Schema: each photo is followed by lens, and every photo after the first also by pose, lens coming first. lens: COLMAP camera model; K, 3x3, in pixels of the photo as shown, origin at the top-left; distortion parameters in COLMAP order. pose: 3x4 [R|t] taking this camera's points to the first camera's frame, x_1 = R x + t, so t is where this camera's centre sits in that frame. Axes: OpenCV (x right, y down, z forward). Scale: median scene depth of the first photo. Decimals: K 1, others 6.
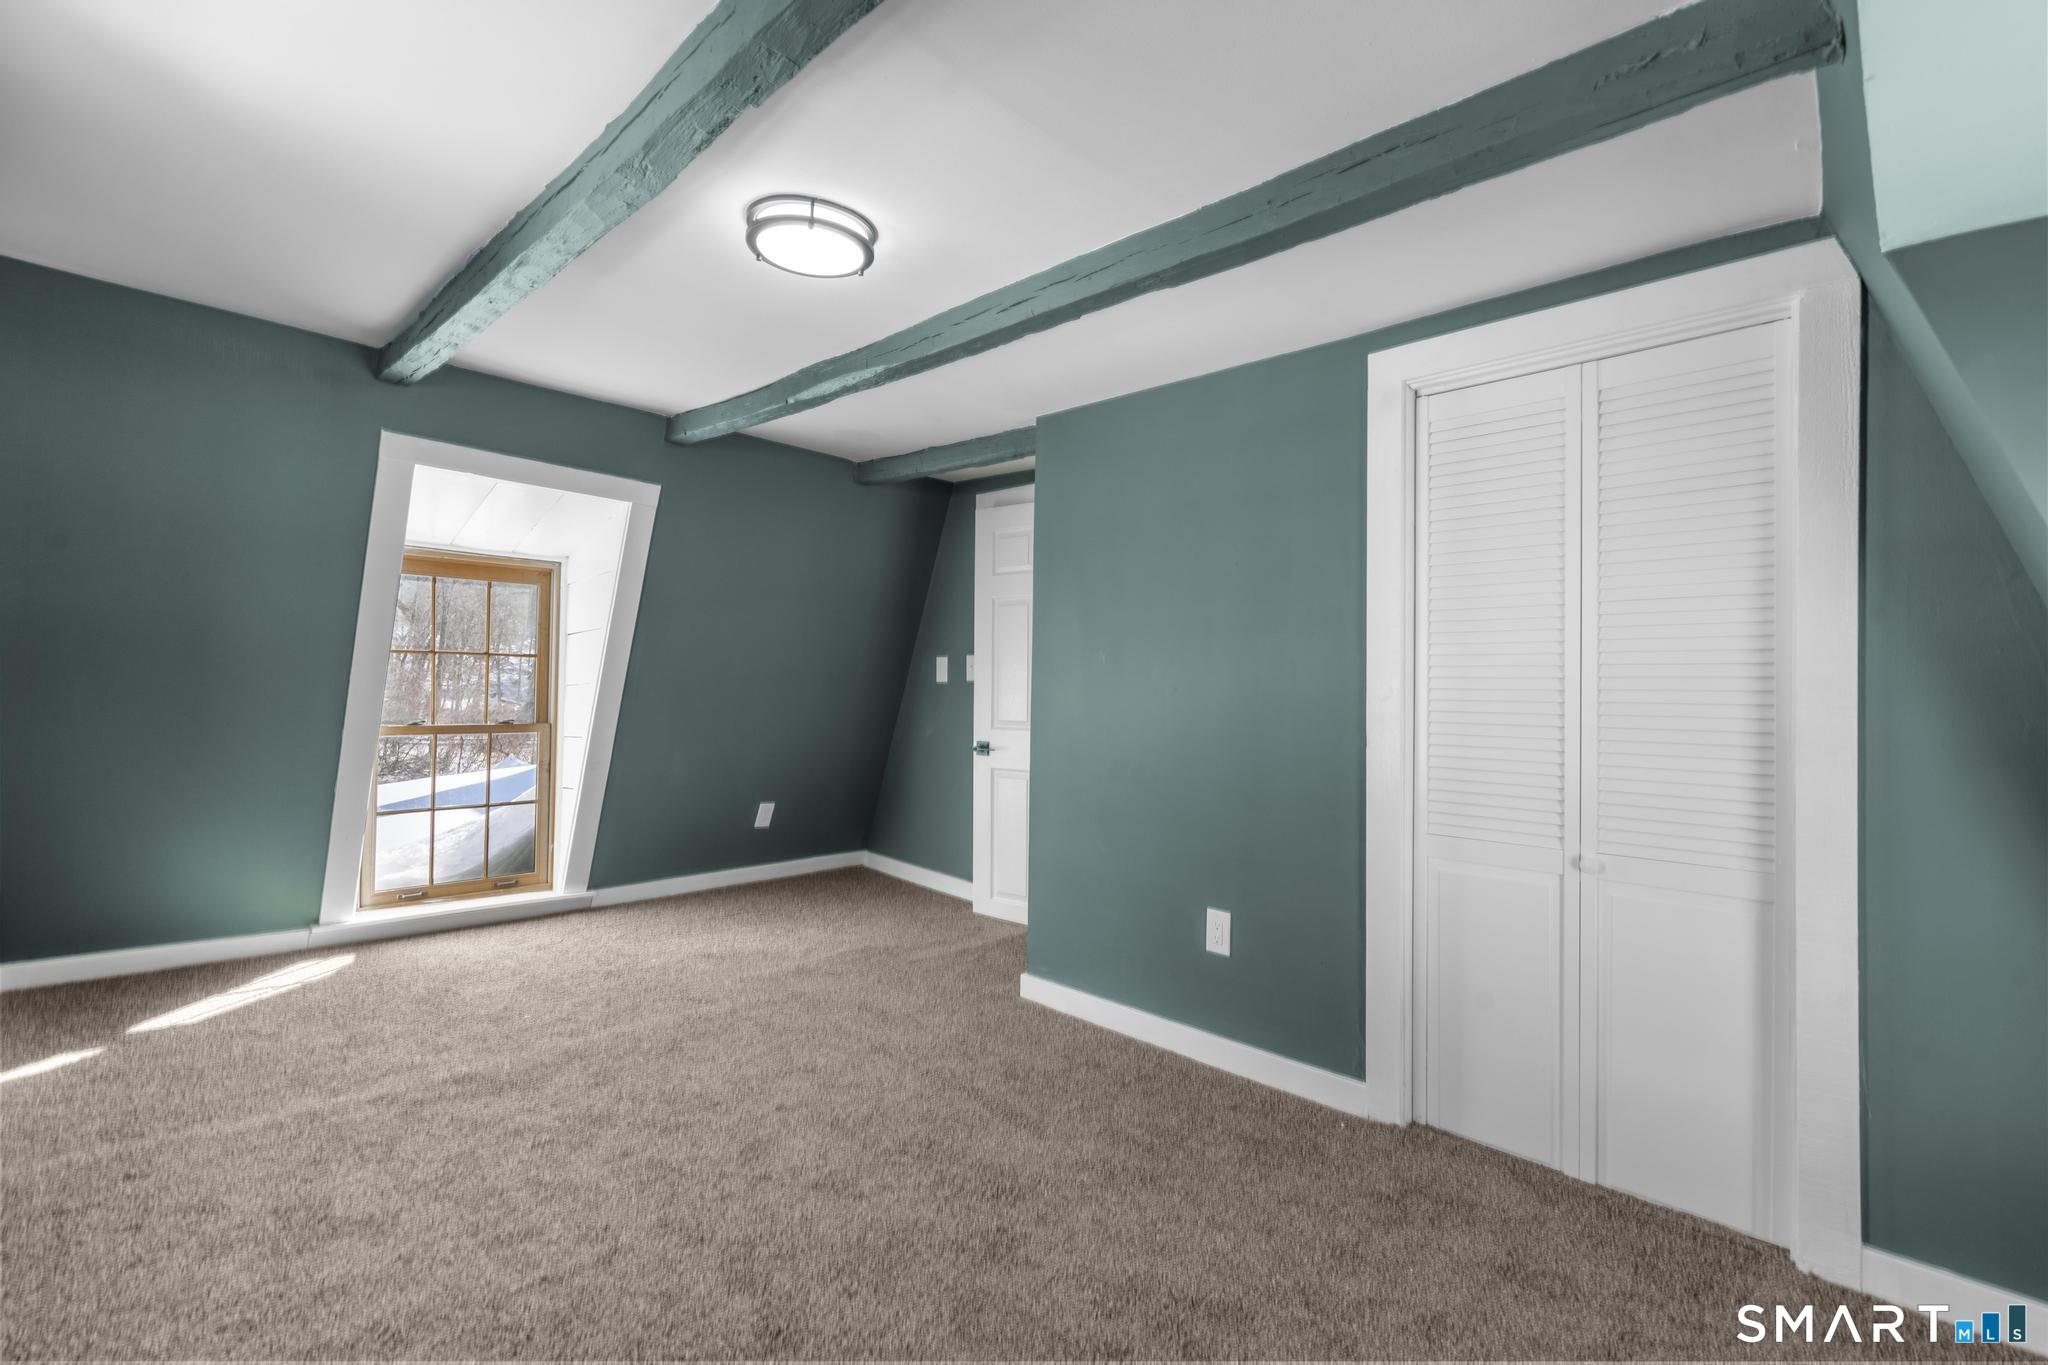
lens RADIAL K [[923.8, 0, 1024.5], [0, 923.8, 676.0], [0, 0, 1]] dist [-0.007149, 0.005008]
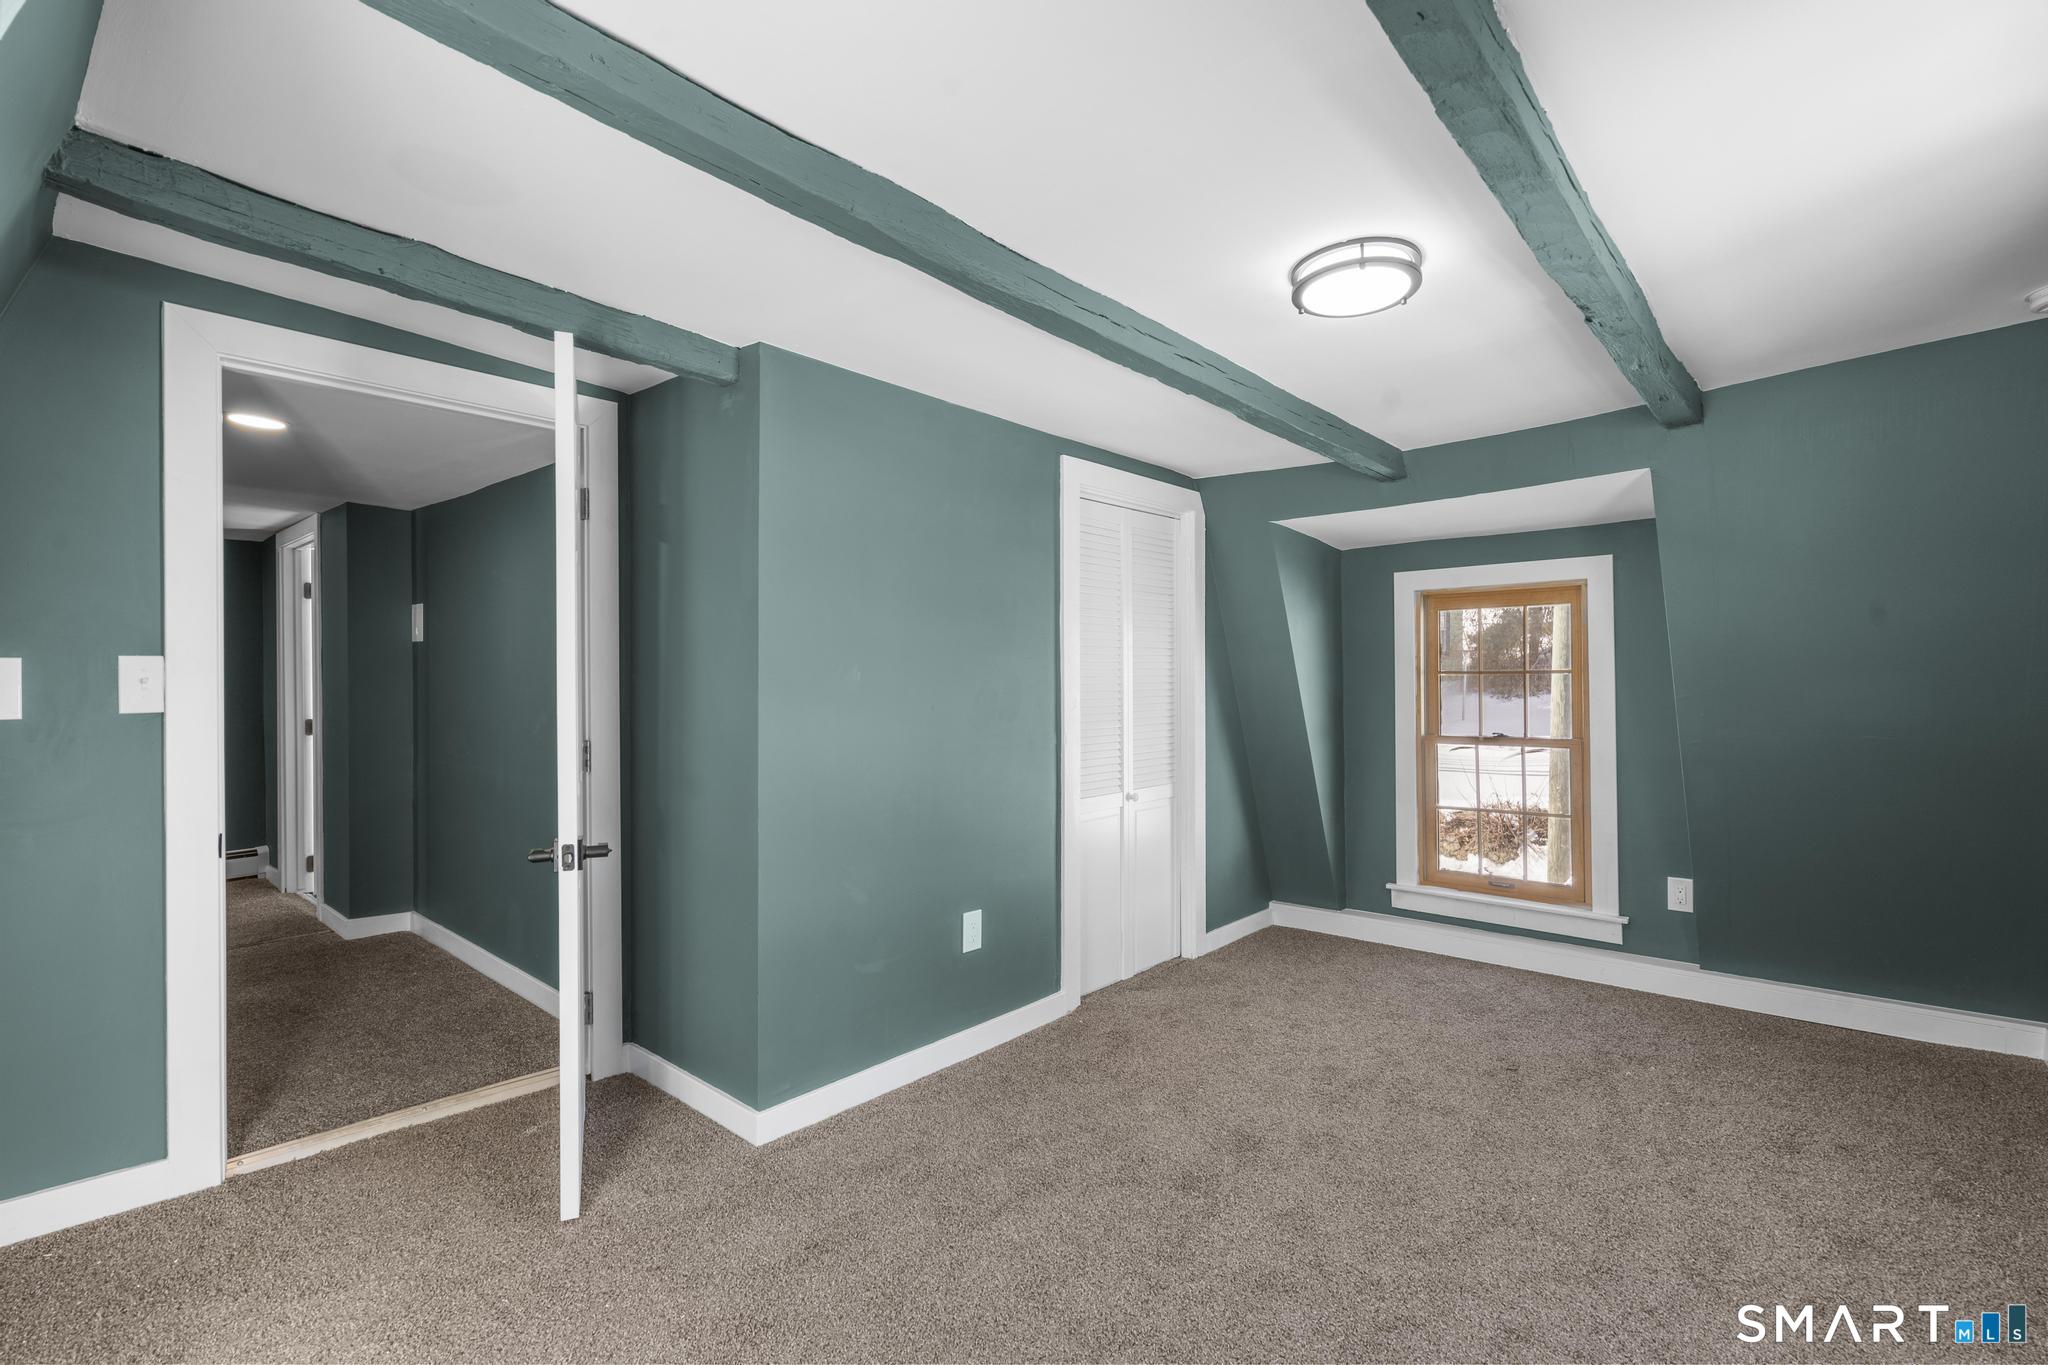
lens RADIAL K [[923.8, 0, 1024.5], [0, 923.8, 676.0], [0, 0, 1]] dist [-0.007149, 0.005008]
pose [[-0.047465, -0.008529, 0.998837, -0.981286], [-0.002438, 0.999962, 0.008422, -0.034457], [-0.998870, -0.002035, -0.047484, 1.116207]]
